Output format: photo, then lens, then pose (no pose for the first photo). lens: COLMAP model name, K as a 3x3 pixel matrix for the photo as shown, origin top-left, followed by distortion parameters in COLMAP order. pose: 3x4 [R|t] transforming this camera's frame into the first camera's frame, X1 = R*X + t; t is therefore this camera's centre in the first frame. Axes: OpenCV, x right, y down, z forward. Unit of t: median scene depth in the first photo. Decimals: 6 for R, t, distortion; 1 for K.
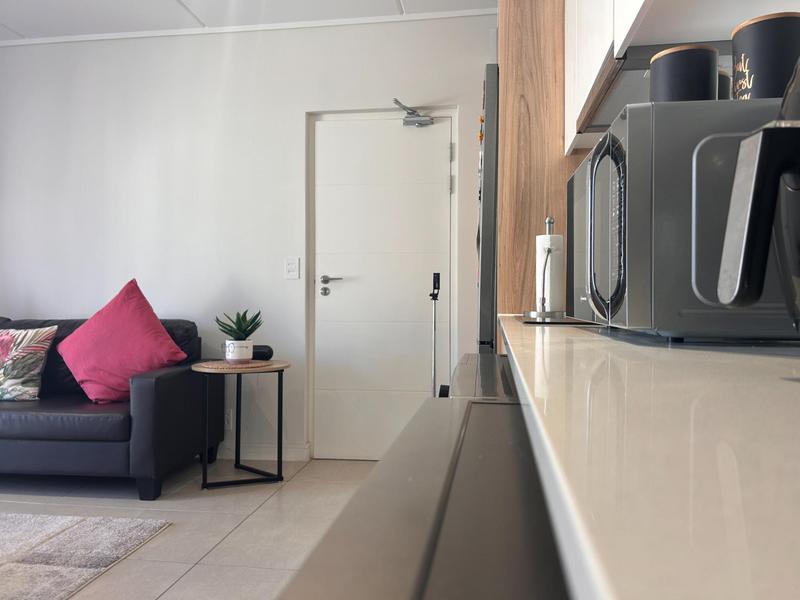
lens RADIAL K [[593.5, 0, 400.0], [0, 593.5, 300.0], [0, 0, 1]] dist [0.061922, -0.089968]
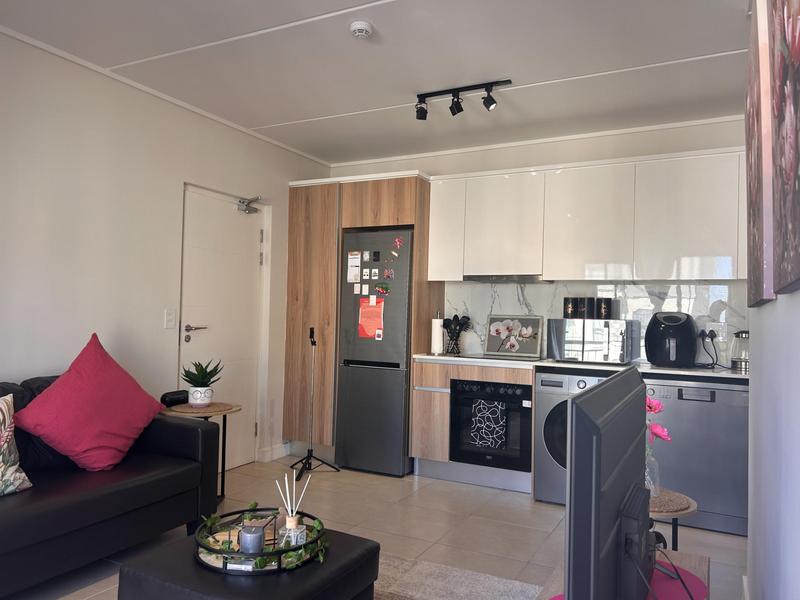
lens RADIAL K [[593.5, 0, 400.0], [0, 593.5, 300.0], [0, 0, 1]] dist [0.061922, -0.089968]
pose [[0.328704, 0.030577, 0.943938, -1.173484], [-0.020826, 0.999467, -0.025124, -0.074328], [-0.944203, -0.011400, 0.329166, 0.247041]]
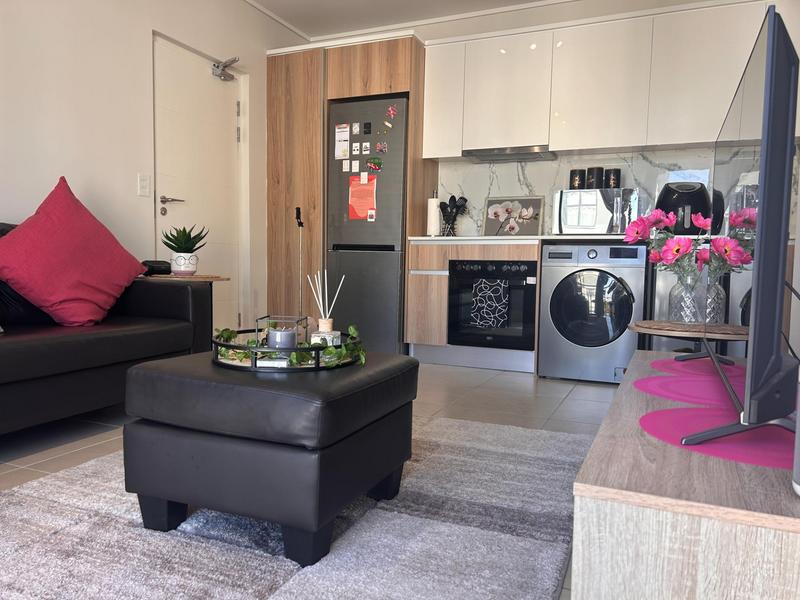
lens RADIAL K [[596.1, 0, 398.8], [0, 596.1, 308.8], [0, 0, 1]] dist [0.010175, -0.003336]
pose [[0.267736, -0.073143, 0.960712, -1.117896], [-0.016636, 0.996615, 0.080513, 0.069842], [-0.963349, -0.037539, 0.265613, 0.340518]]
